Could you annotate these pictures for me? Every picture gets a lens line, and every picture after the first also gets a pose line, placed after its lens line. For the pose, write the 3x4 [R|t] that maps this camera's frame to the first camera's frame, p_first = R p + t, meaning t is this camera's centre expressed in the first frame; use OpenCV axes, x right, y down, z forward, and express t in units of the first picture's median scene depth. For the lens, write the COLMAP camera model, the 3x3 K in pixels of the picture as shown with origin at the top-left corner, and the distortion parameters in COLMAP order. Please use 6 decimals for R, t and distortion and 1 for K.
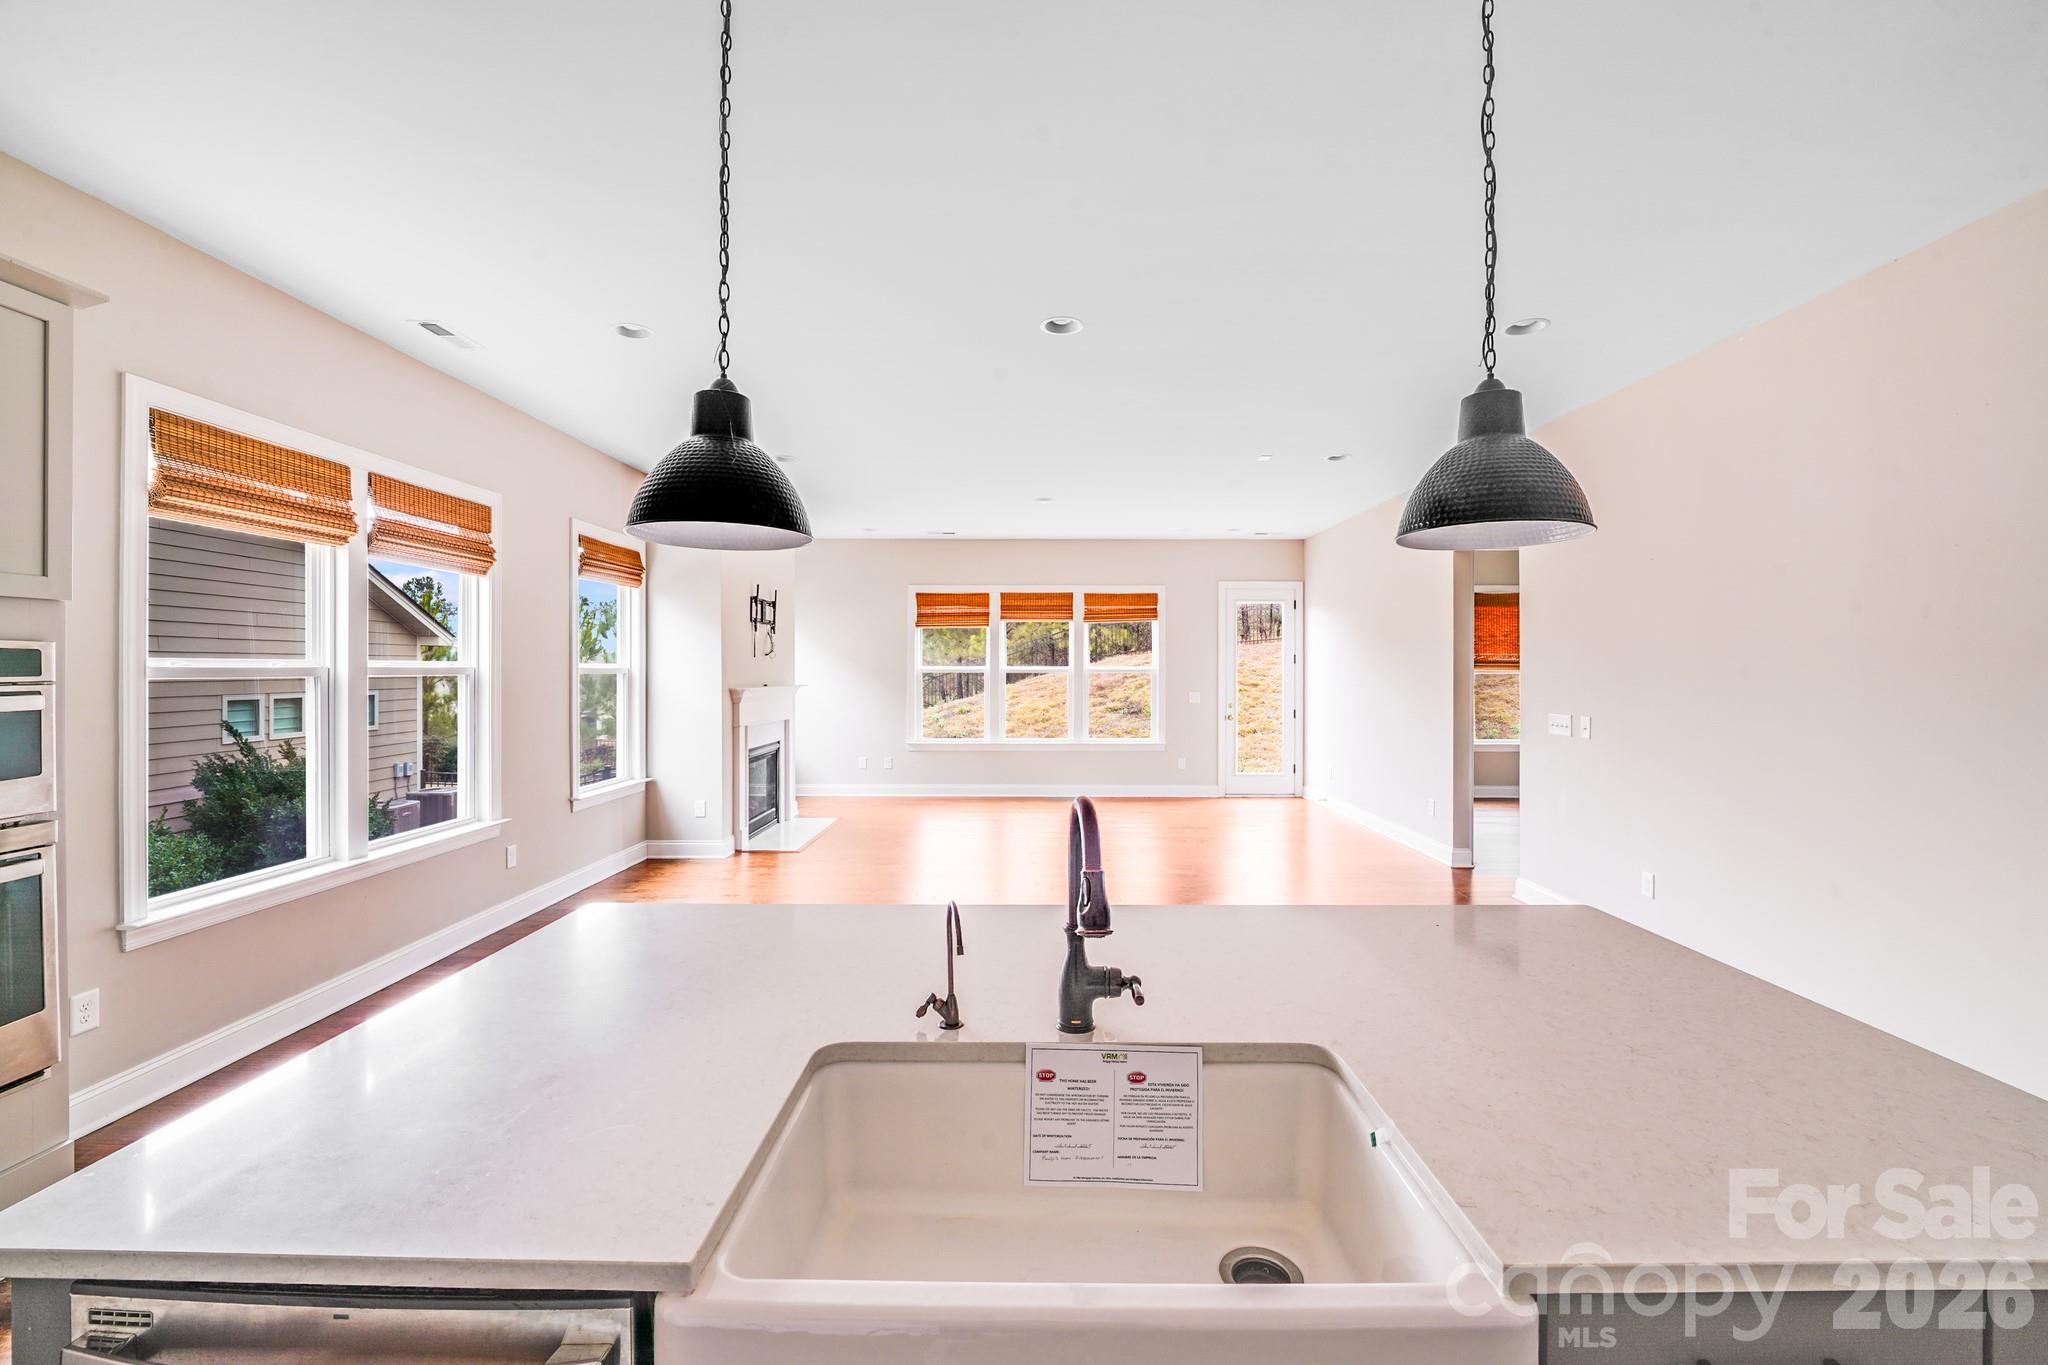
lens RADIAL K [[850.7, 0, 1030.8], [0, 850.7, 674.5], [0, 0, 1]] dist [-0.000957, -0.000191]
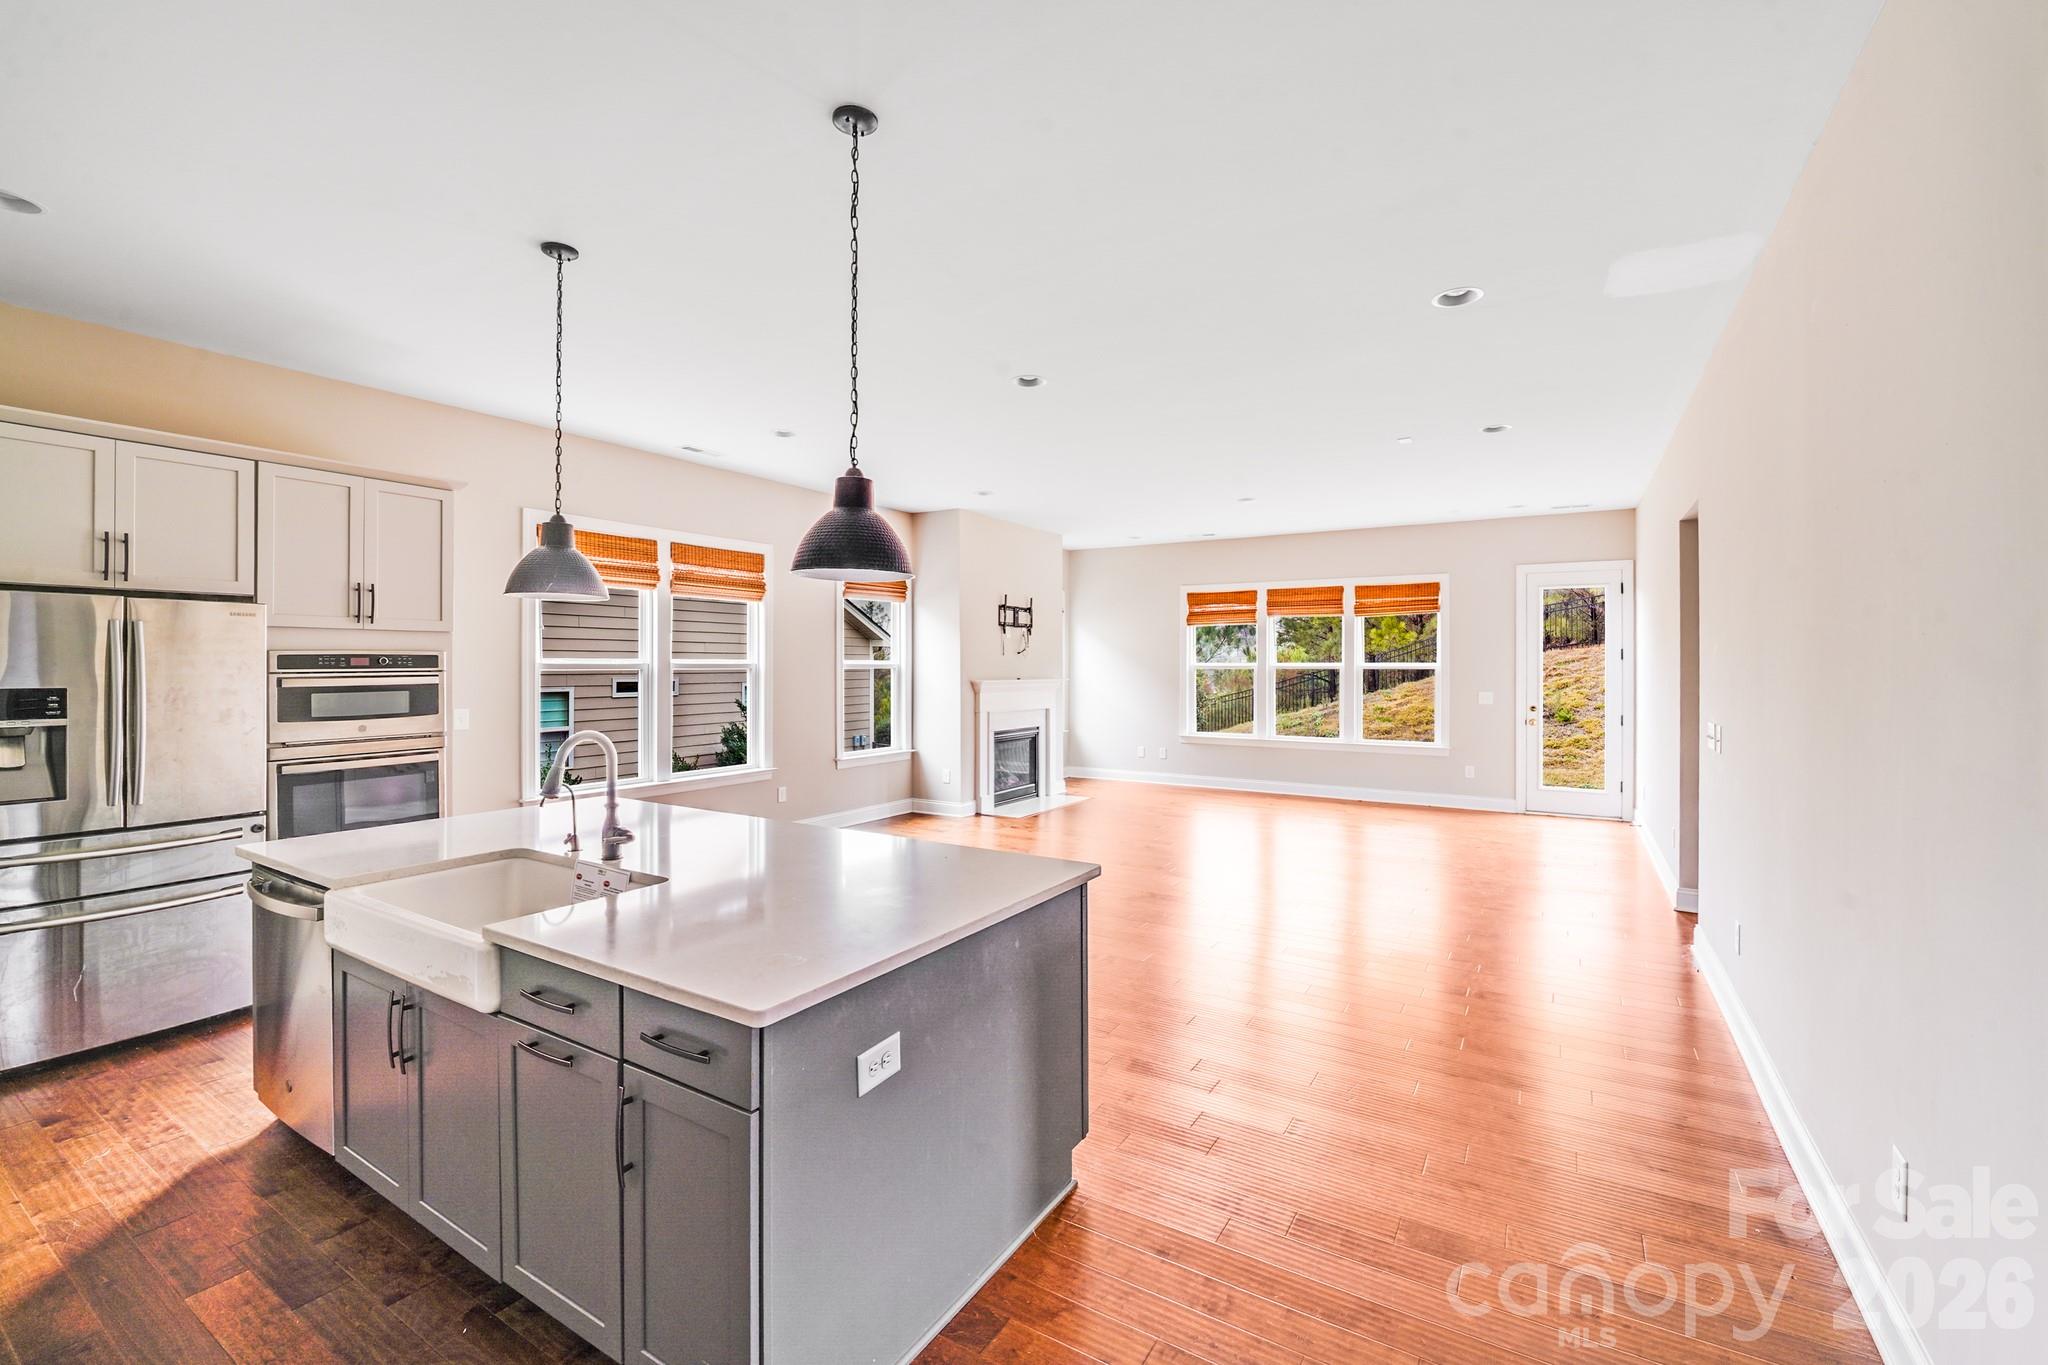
lens RADIAL K [[867.2, 0, 1026.9], [0, 867.2, 669.8], [0, 0, 1]] dist [-0.002544, -0.000310]
pose [[0.854067, 0.004175, -0.520146, 0.254412], [-0.004776, 0.999989, 0.000185, -0.000097], [0.520141, 0.002326, 0.854078, -0.019805]]
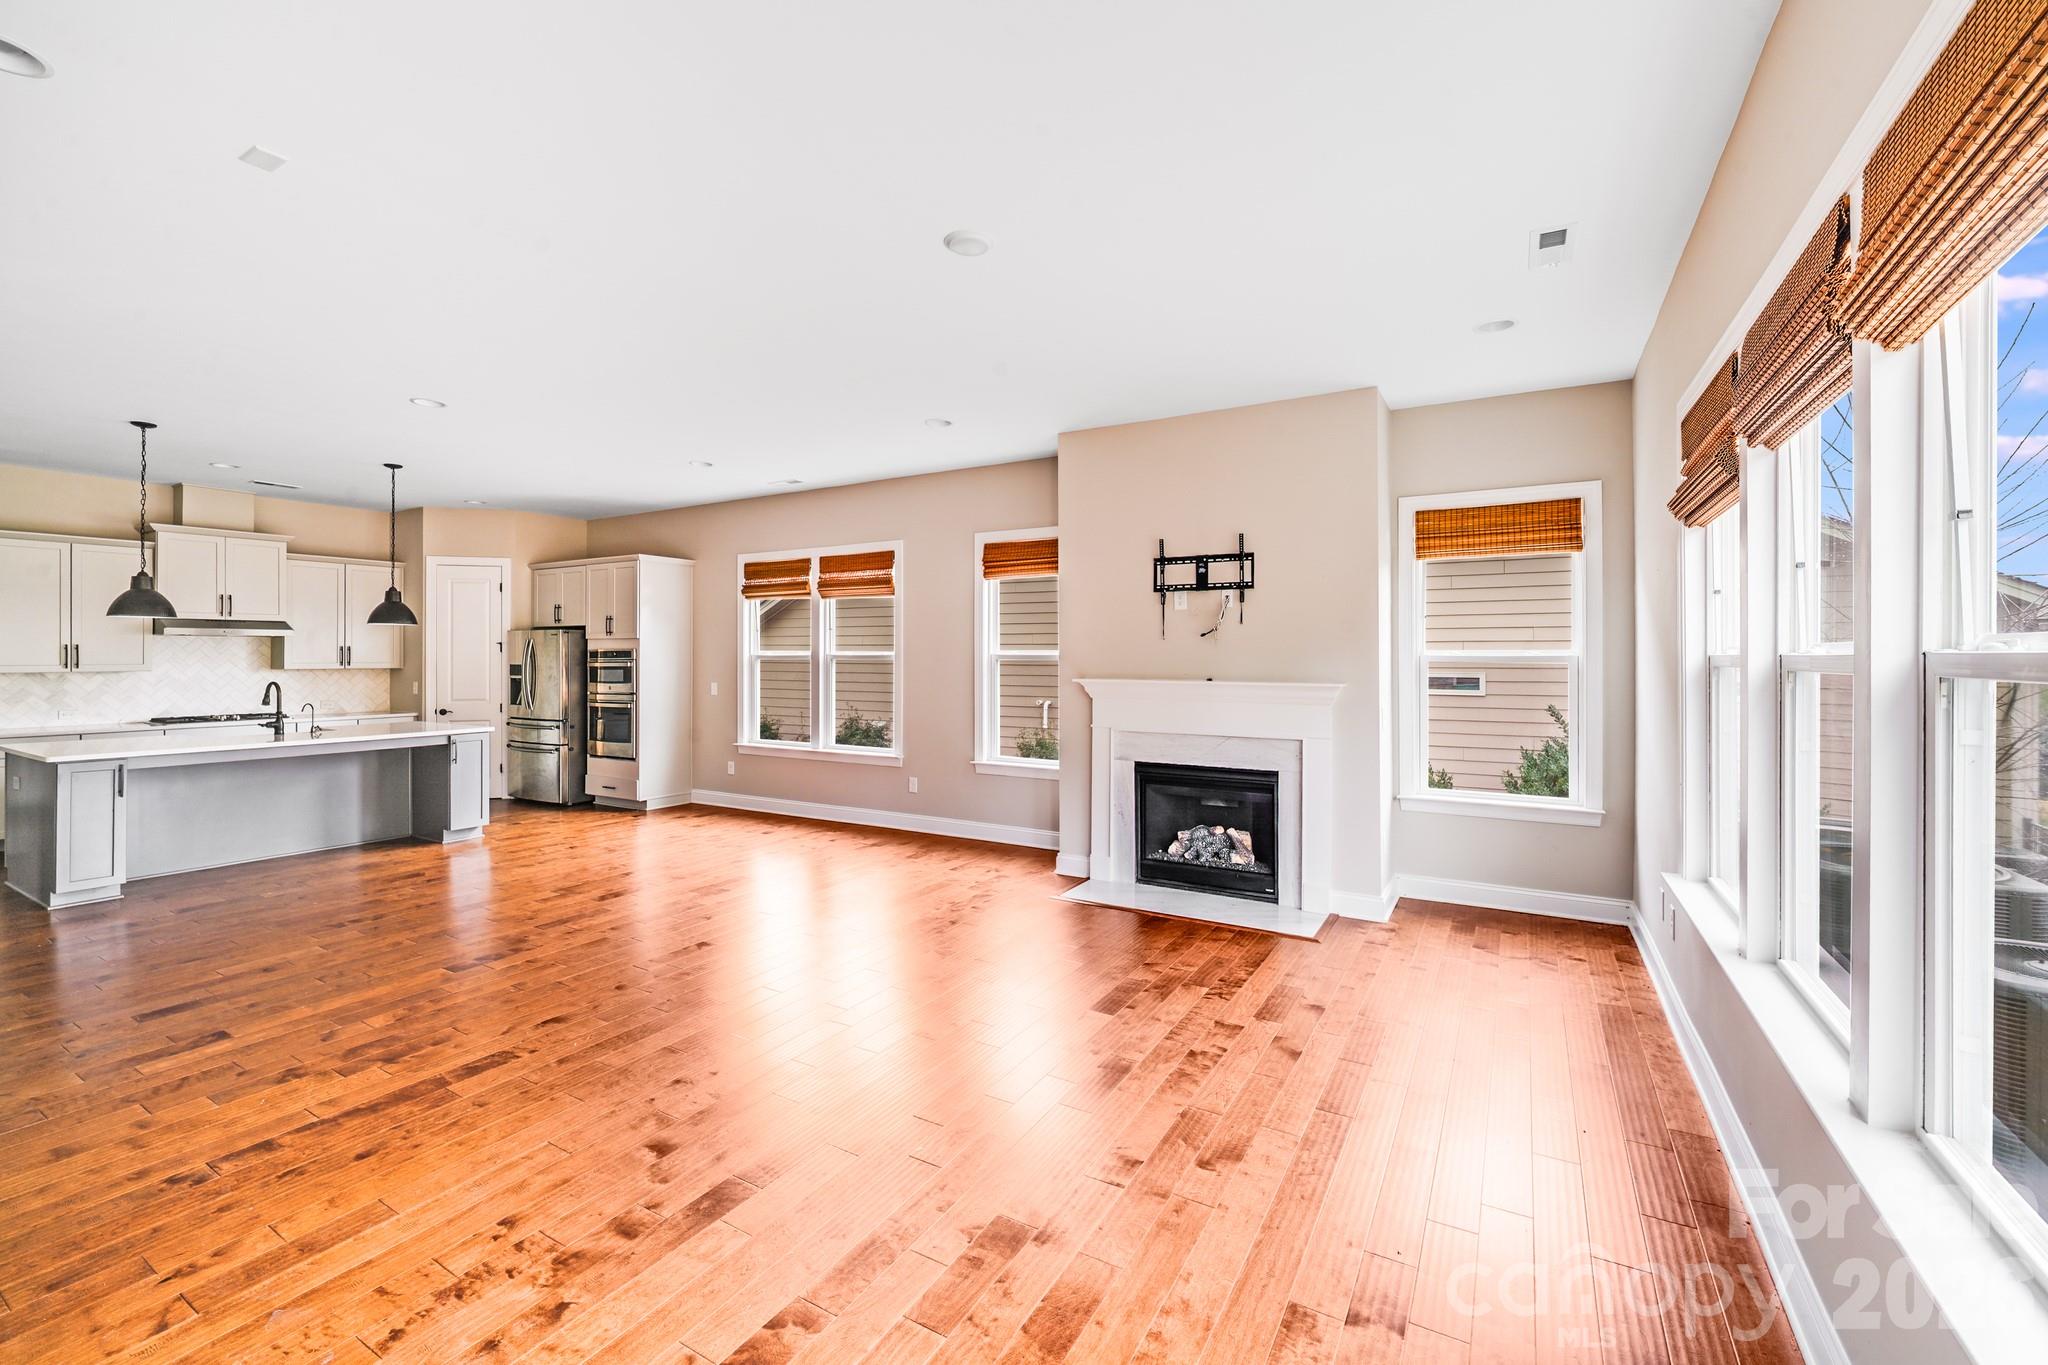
lens RADIAL K [[848.7, 0, 1018.0], [0, 848.7, 649.3], [0, 0, 1]] dist [-0.003461, -0.000484]
pose [[-0.506880, -0.007158, -0.861987, 0.274218], [-0.005963, 0.999971, -0.004798, -0.005832], [0.861996, 0.002708, -0.506908, 0.946084]]
